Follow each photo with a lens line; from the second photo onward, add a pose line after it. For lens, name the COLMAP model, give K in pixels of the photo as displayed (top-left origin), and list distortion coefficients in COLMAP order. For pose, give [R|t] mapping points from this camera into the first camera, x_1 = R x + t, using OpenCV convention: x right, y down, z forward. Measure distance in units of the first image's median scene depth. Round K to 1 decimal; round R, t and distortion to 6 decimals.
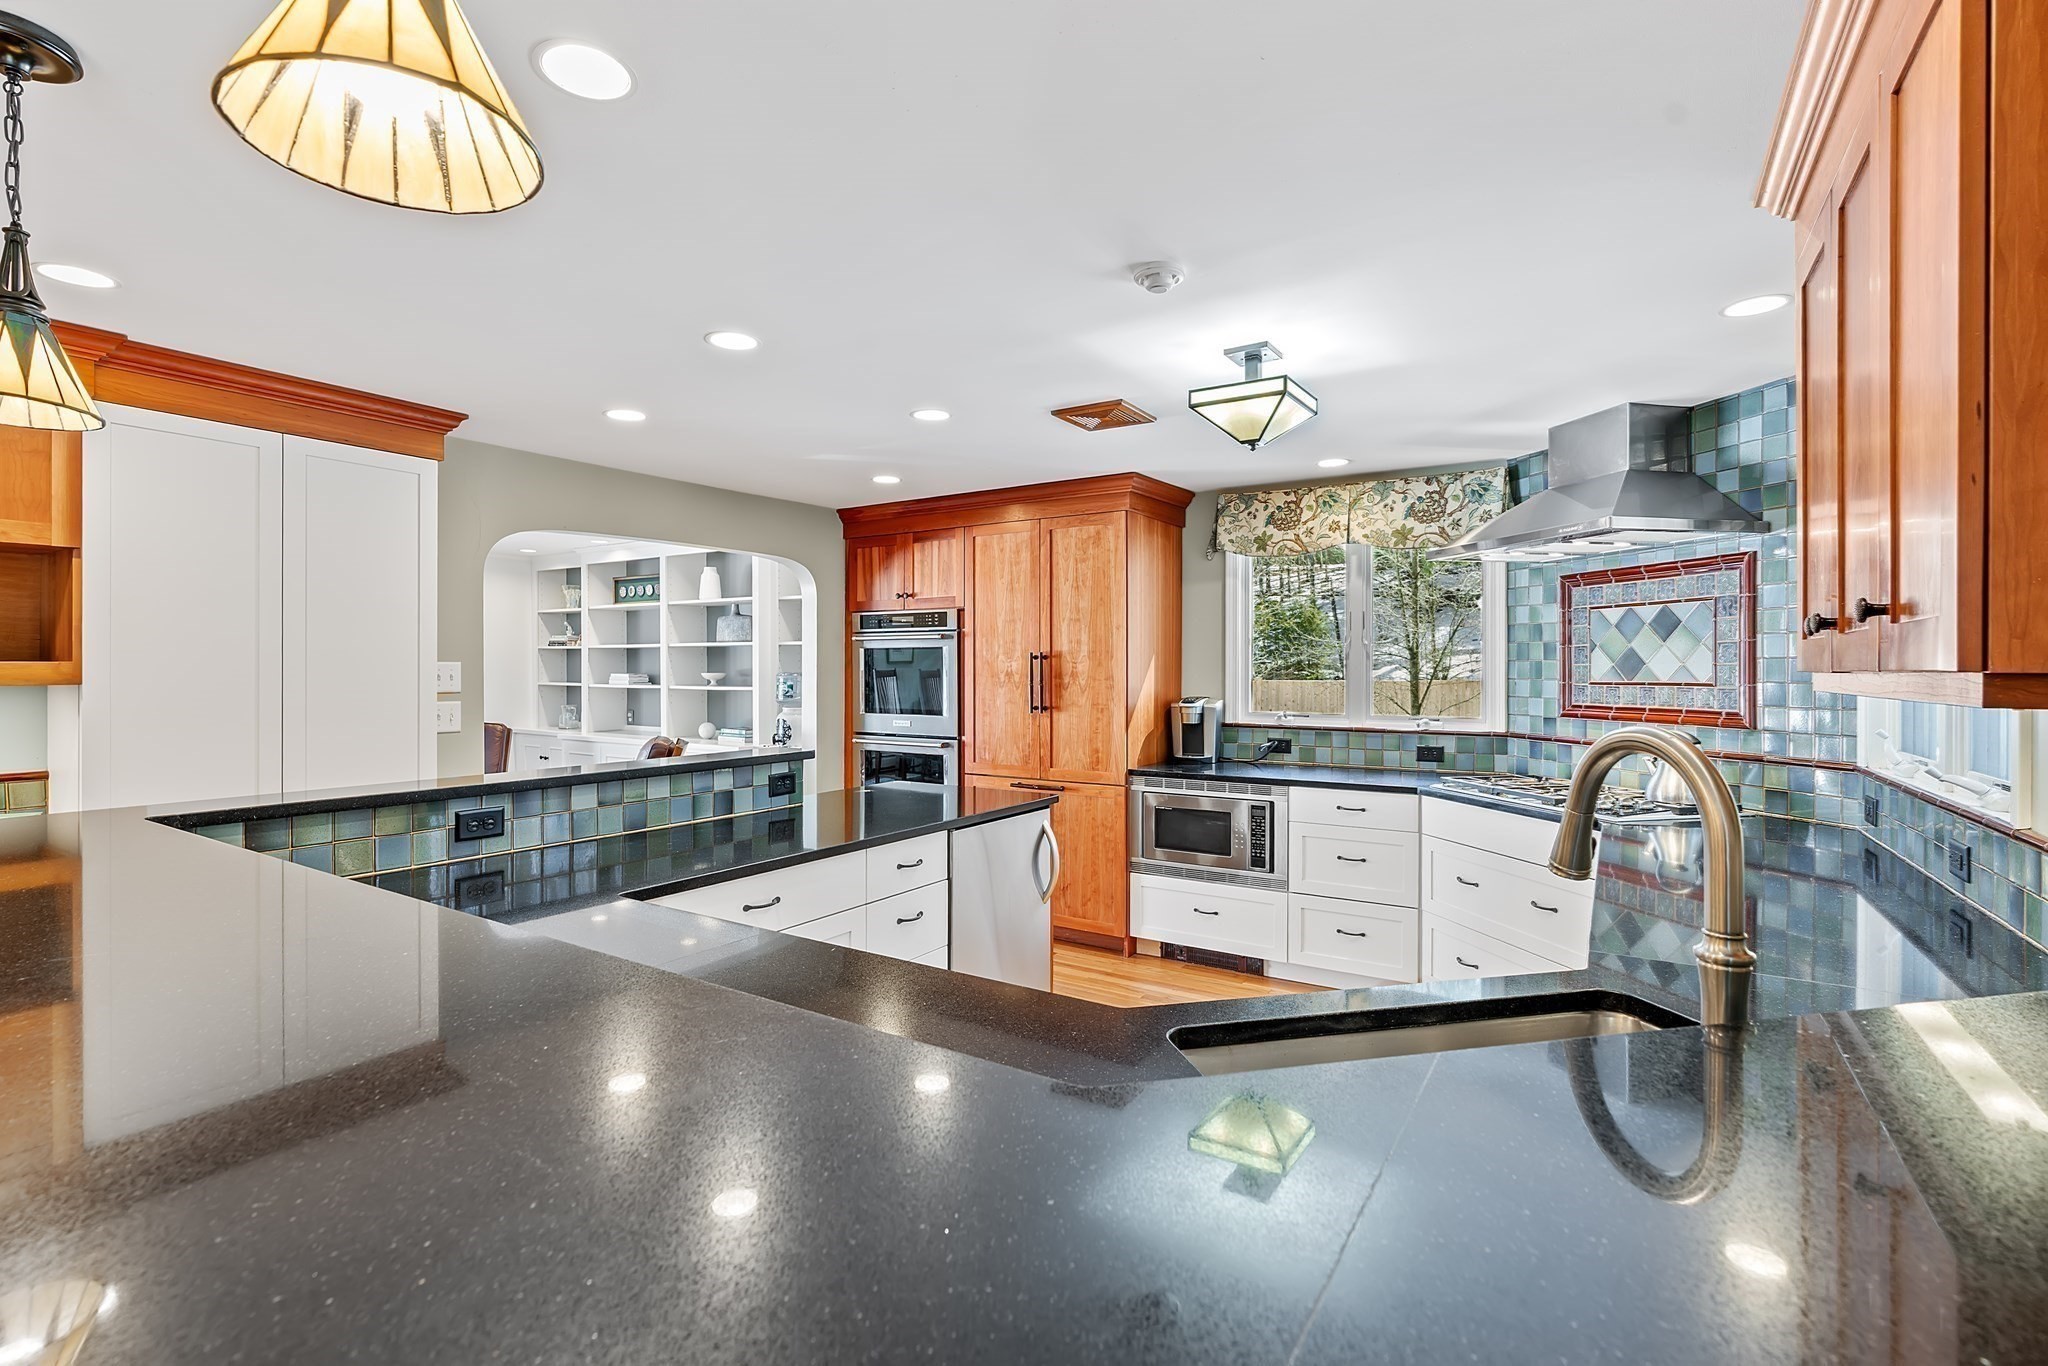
lens RADIAL K [[934.4, 0, 1013.3], [0, 934.4, 683.7], [0, 0, 1]] dist [-0.022021, 0.008572]
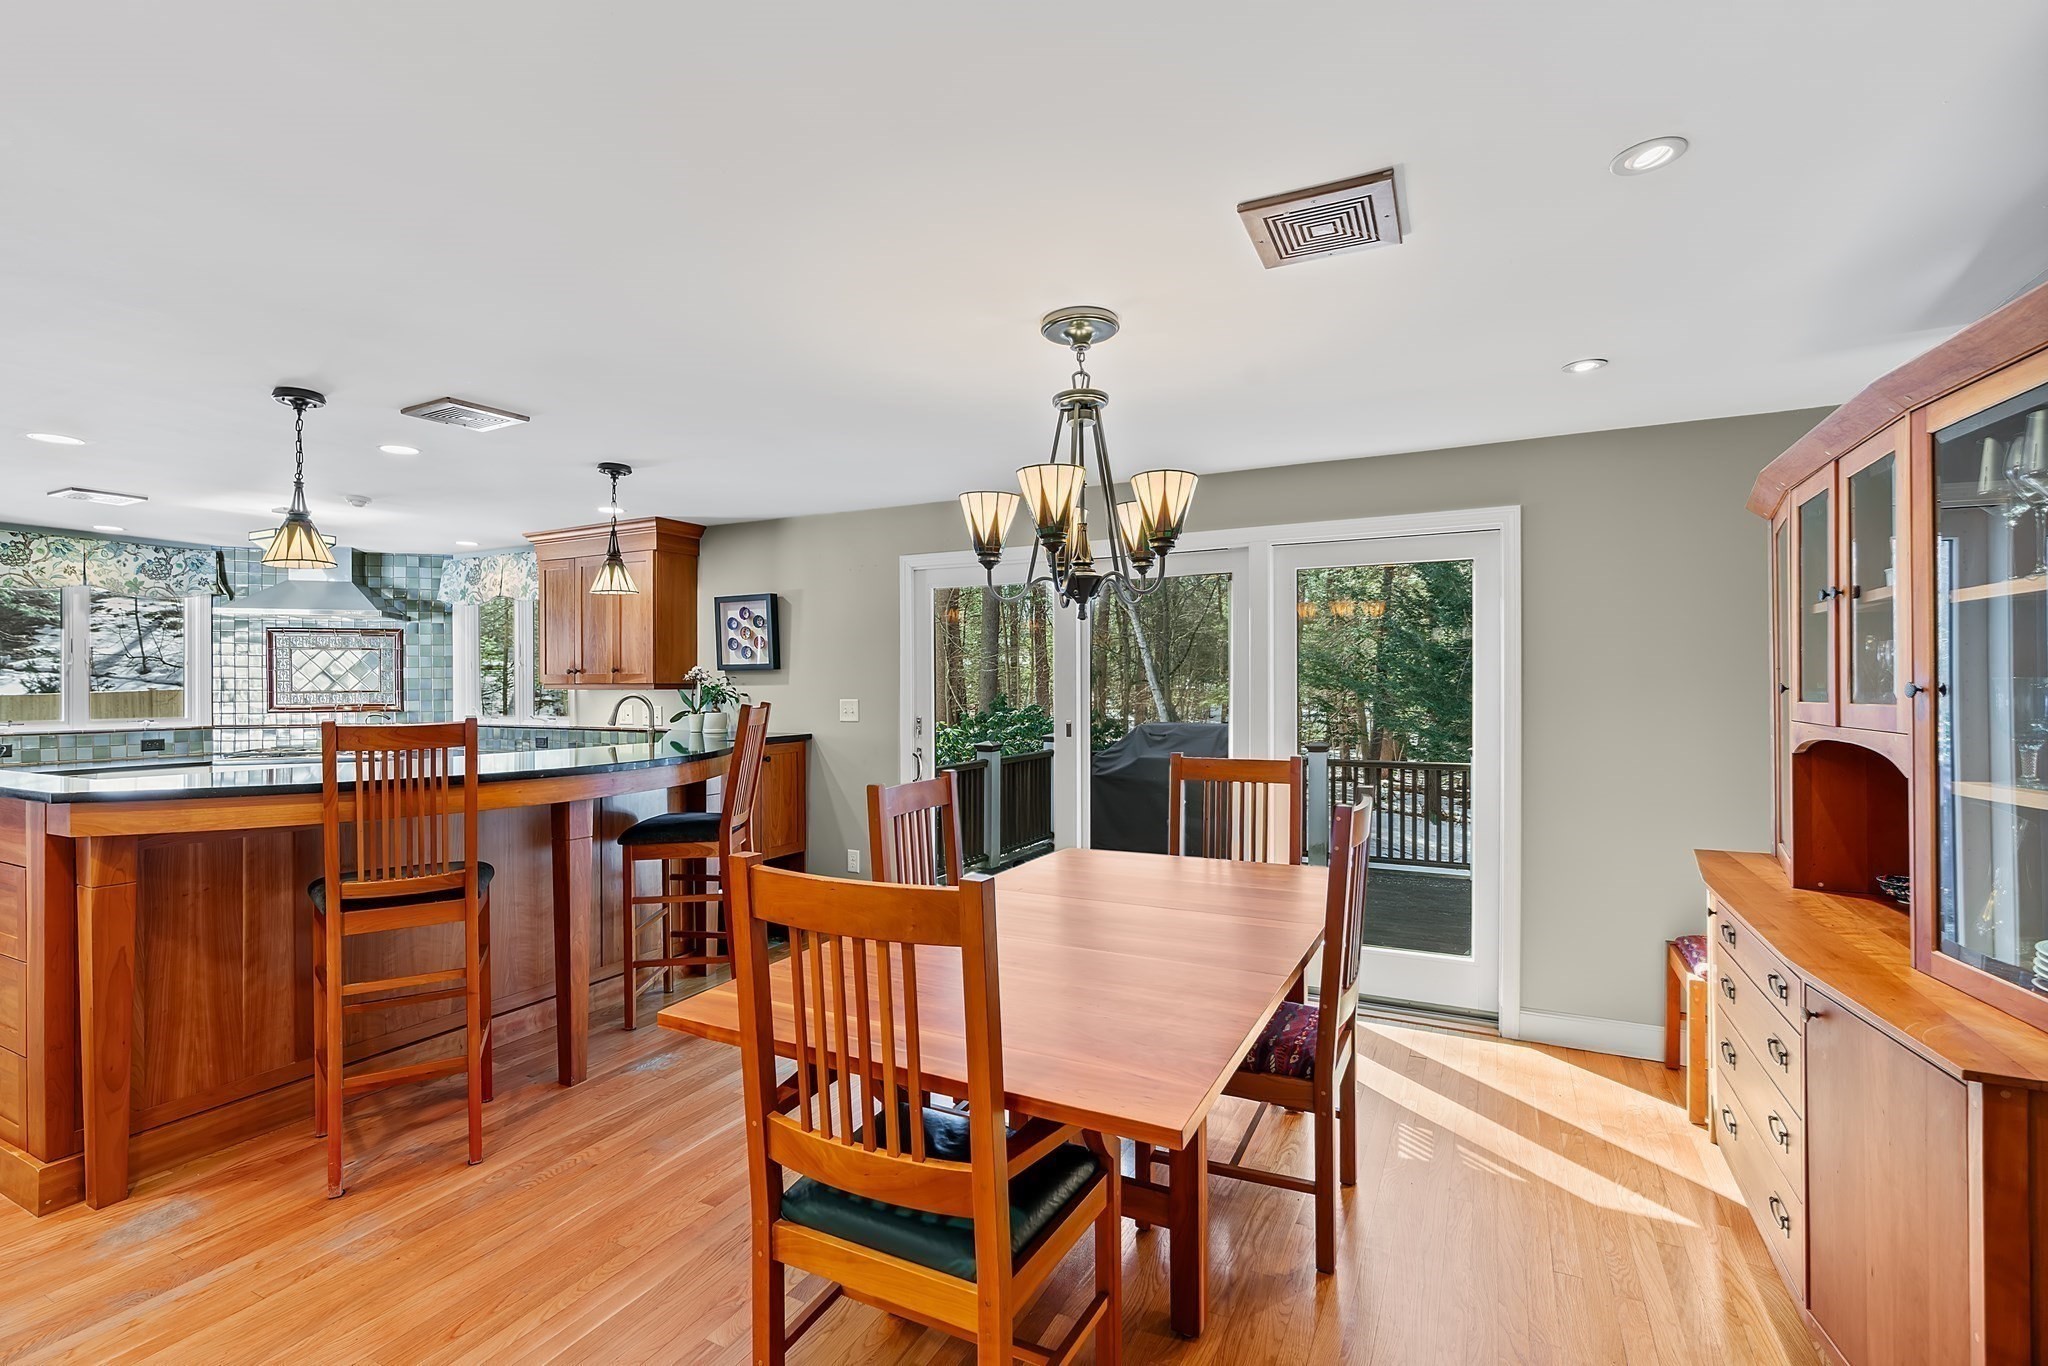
lens RADIAL K [[934.4, 0, 1013.3], [0, 934.4, 683.7], [0, 0, 1]] dist [-0.022021, 0.008572]
pose [[-0.101829, -0.000761, 0.994802, -1.021094], [0.017037, 0.999852, 0.002509, 0.002273], [-0.994656, 0.017204, -0.101801, -0.134365]]
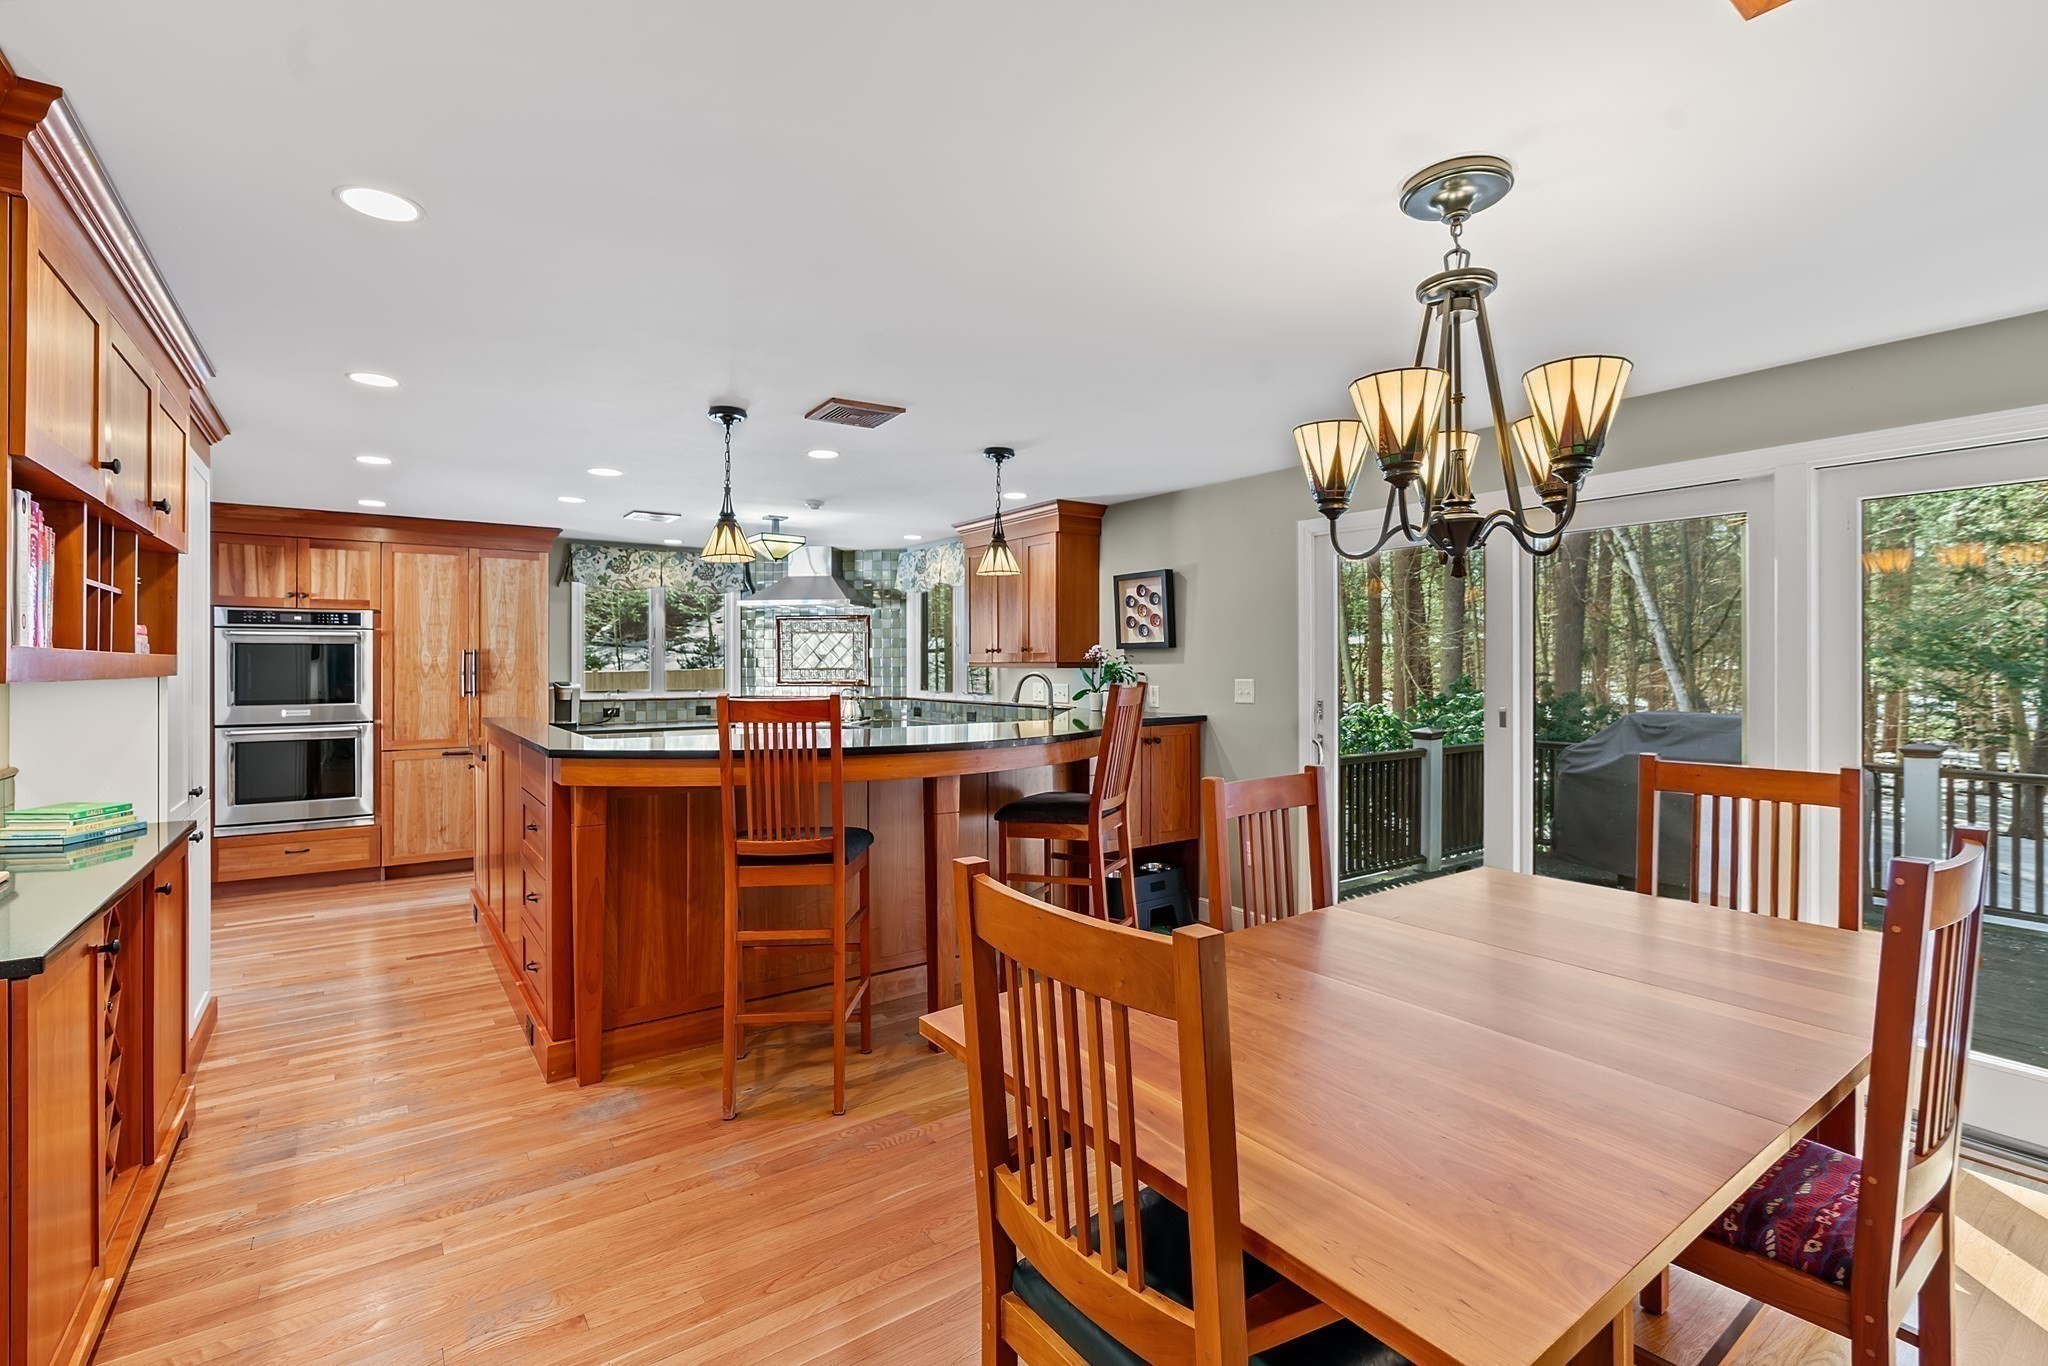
lens RADIAL K [[921.8, 0, 1023.6], [0, 921.8, 662.9], [0, 0, 1]] dist [-0.018168, 0.007657]
pose [[0.362580, -0.001011, 0.931952, -0.931520], [0.015404, 0.999869, -0.004908, 0.003345], [-0.931826, 0.016135, 0.362548, -0.195840]]
